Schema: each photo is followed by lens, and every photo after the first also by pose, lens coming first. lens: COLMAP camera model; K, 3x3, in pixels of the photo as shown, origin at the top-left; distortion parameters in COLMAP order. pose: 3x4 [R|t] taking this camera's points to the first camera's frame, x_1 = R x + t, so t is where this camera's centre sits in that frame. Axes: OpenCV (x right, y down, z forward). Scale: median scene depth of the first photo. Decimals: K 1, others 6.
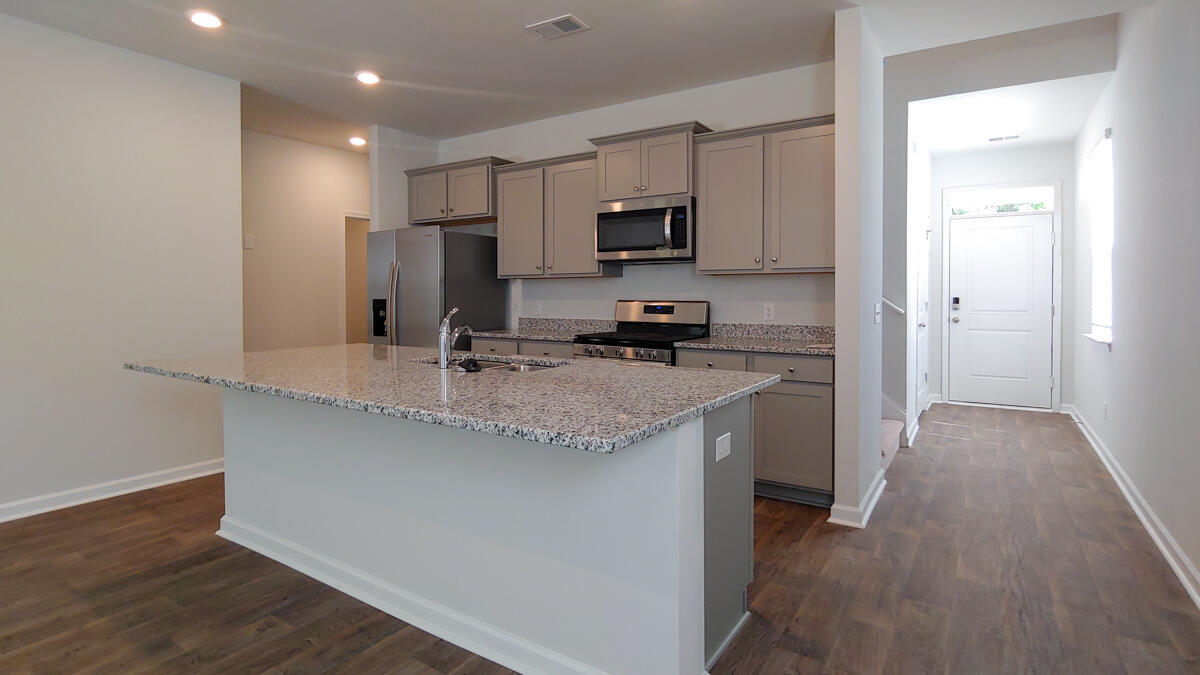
lens RADIAL K [[591.6, 0, 601.5], [0, 591.6, 307.1], [0, 0, 1]] dist [-0.005294, -0.000159]
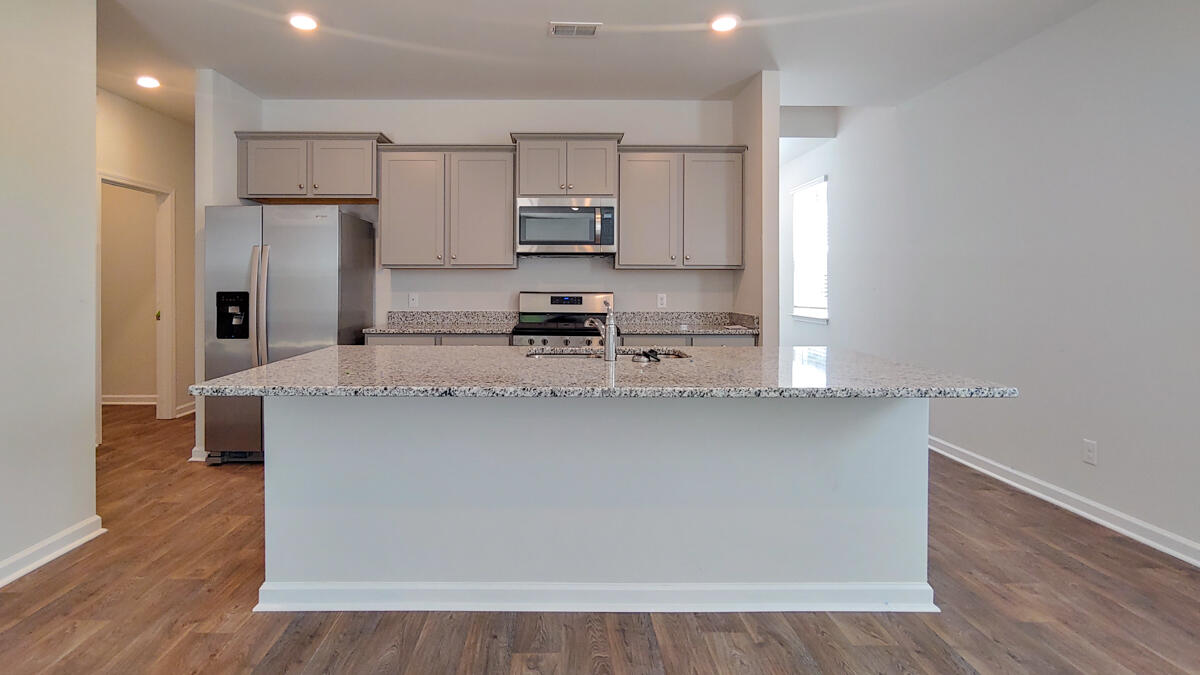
lens RADIAL K [[582.1, 0, 596.3], [0, 582.1, 287.1], [0, 0, 1]] dist [-0.006678, 0.000086]
pose [[0.835349, -0.000806, 0.549720, -0.466948], [0.009923, 0.999858, -0.013613, -0.005257], [-0.549631, 0.016826, 0.835238, 0.100532]]
